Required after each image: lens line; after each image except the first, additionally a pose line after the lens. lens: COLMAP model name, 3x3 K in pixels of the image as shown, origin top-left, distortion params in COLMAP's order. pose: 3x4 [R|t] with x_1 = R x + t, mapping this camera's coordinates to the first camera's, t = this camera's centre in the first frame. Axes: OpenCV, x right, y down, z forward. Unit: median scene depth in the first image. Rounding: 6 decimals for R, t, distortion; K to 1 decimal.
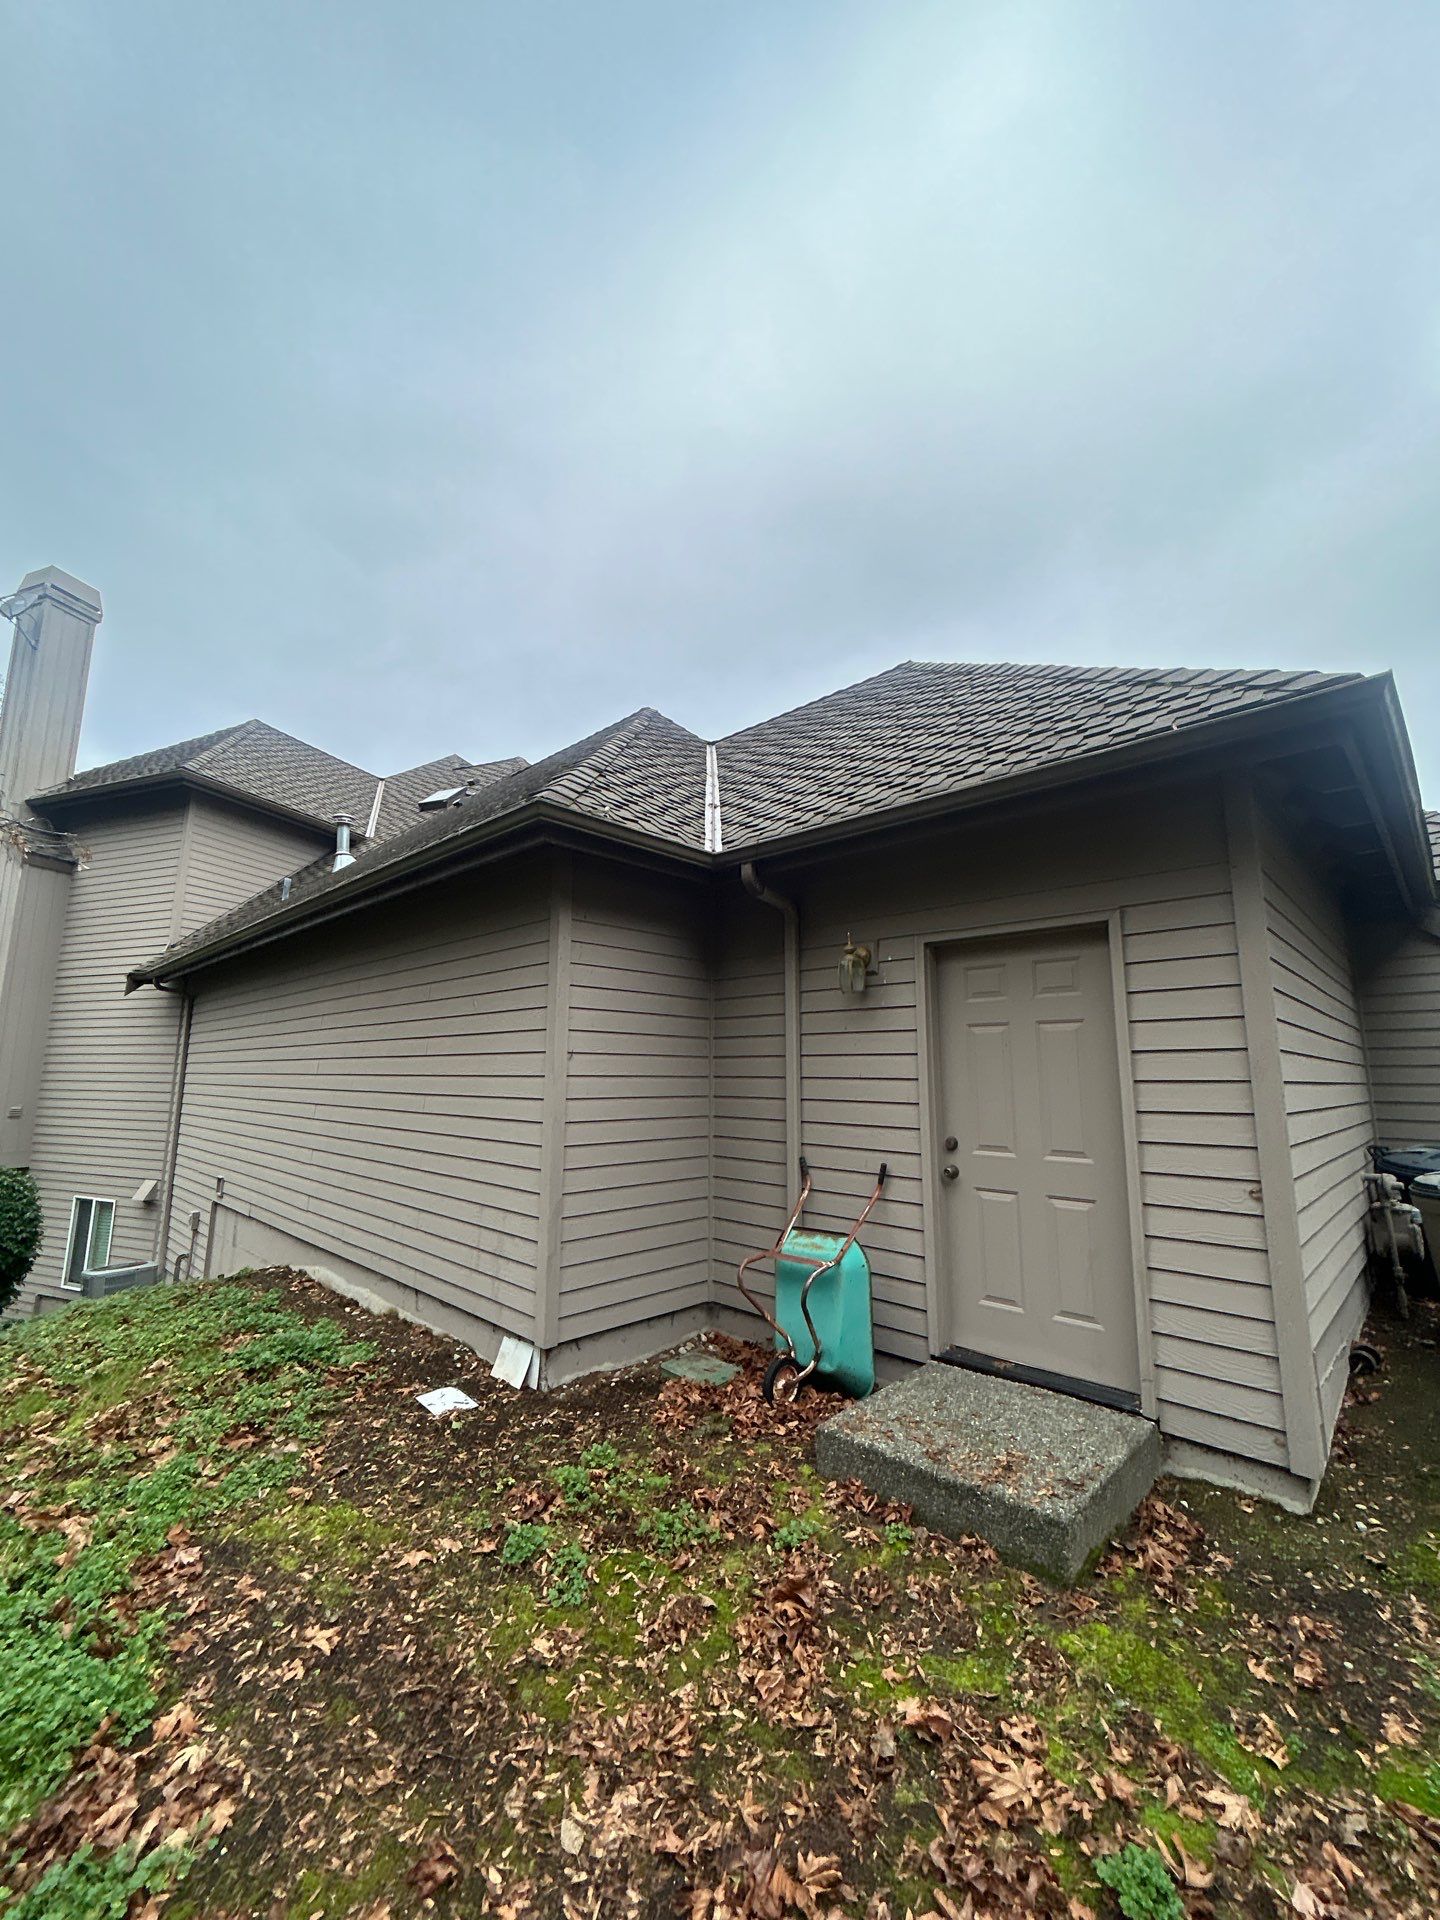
lens RADIAL K [[773.8, 0, 715.4], [0, 773.8, 955.6], [0, 0, 1]] dist [-0.004874, 0.004663]
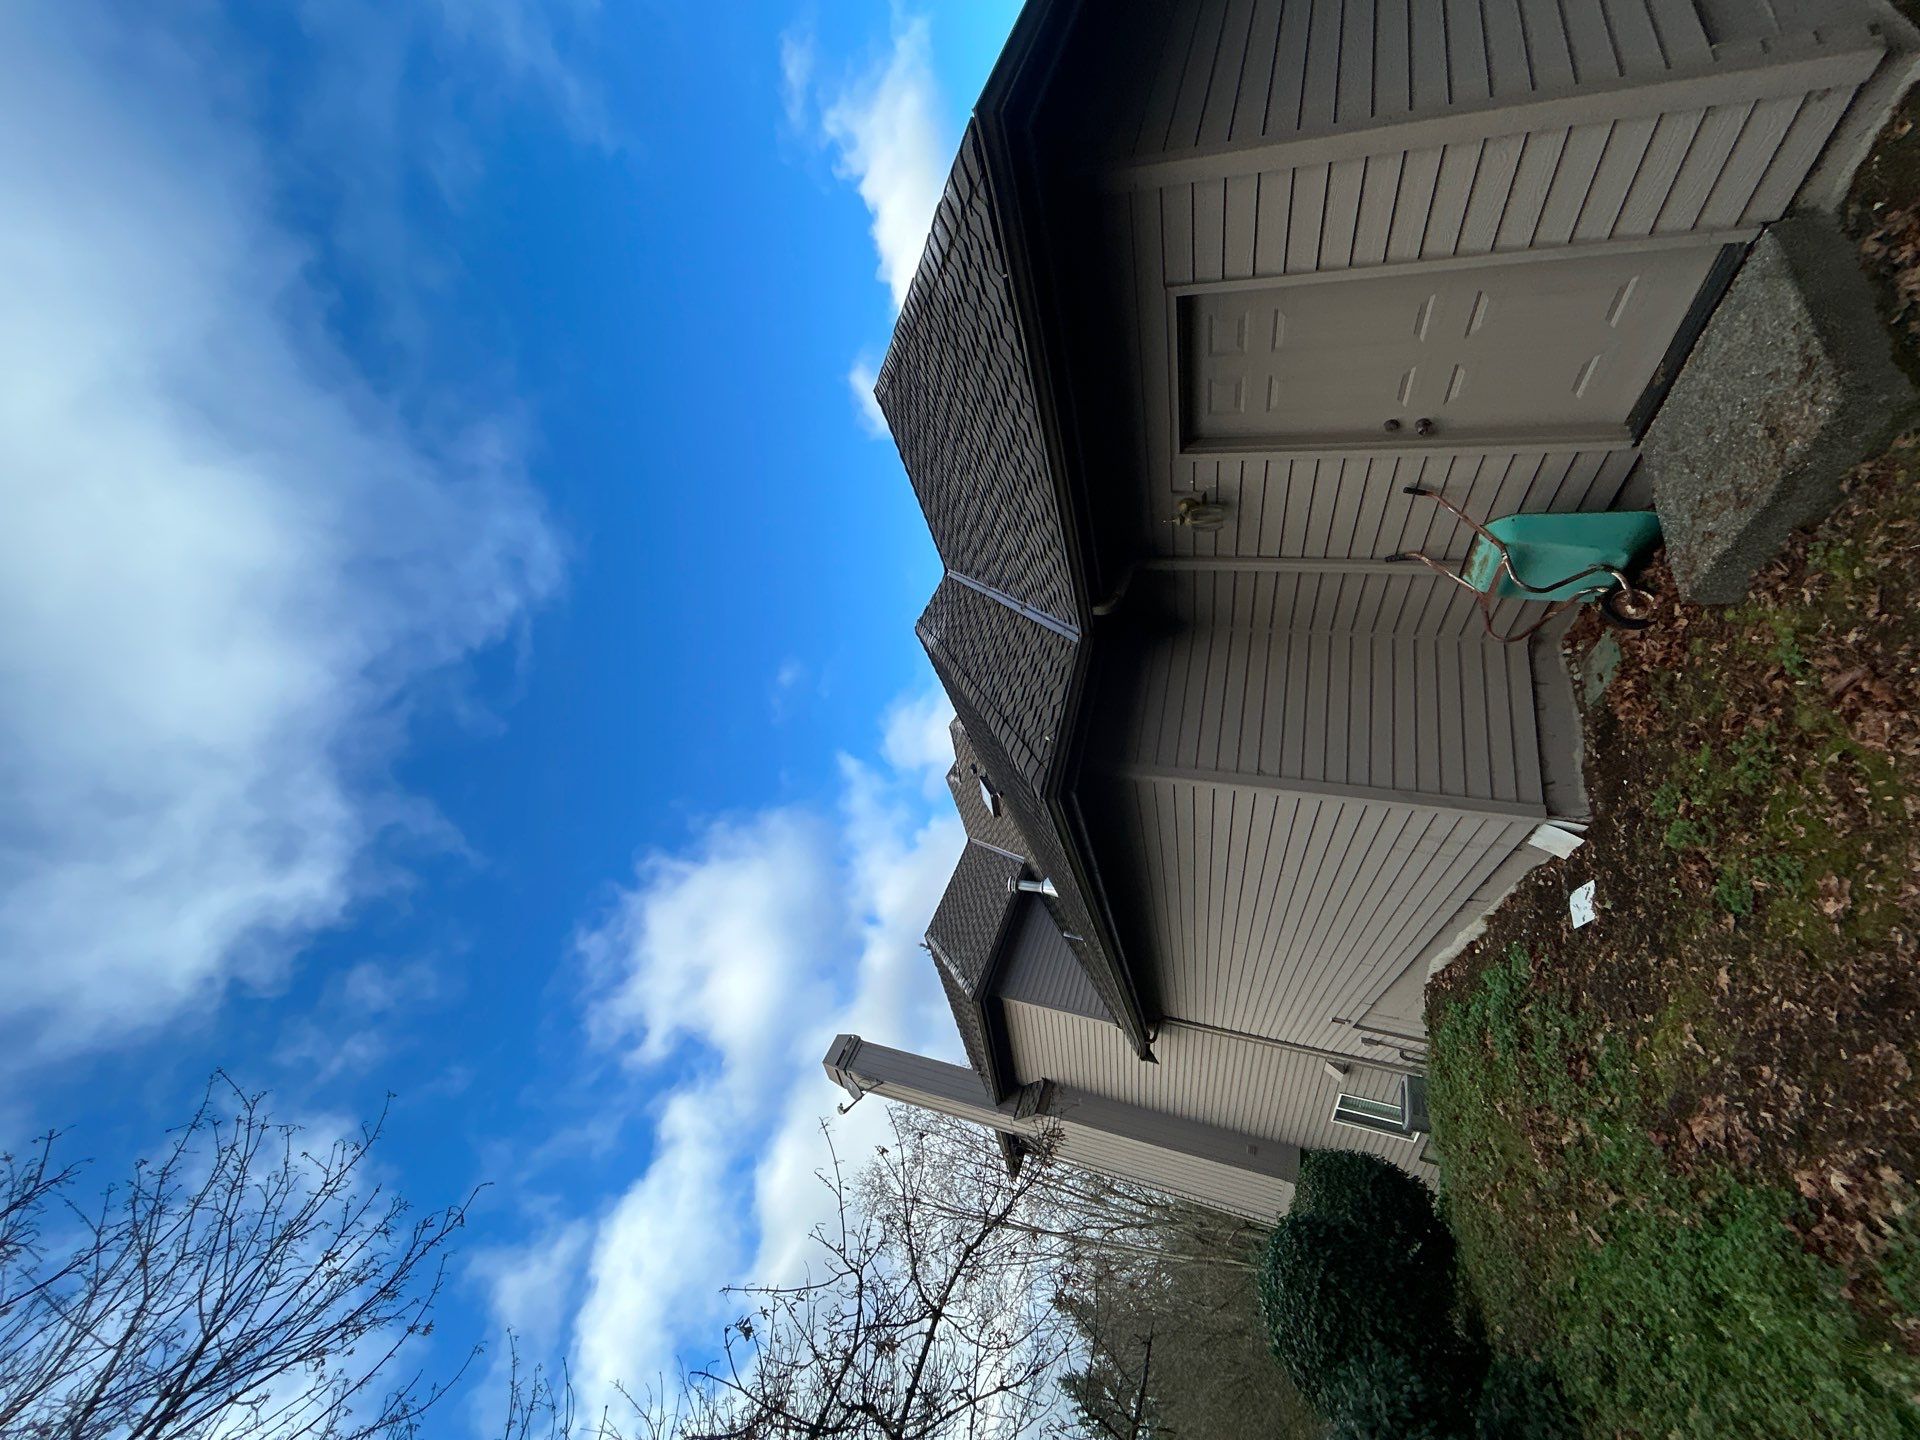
lens RADIAL K [[770.2, 0, 958.3], [0, 770.2, 724.0], [0, 0, 1]] dist [-0.000279, -0.000093]
pose [[-0.014811, -0.962076, -0.272378, 0.225286], [0.978308, 0.042350, -0.202783, -0.090290], [0.206628, -0.269473, 0.940579, -0.158610]]
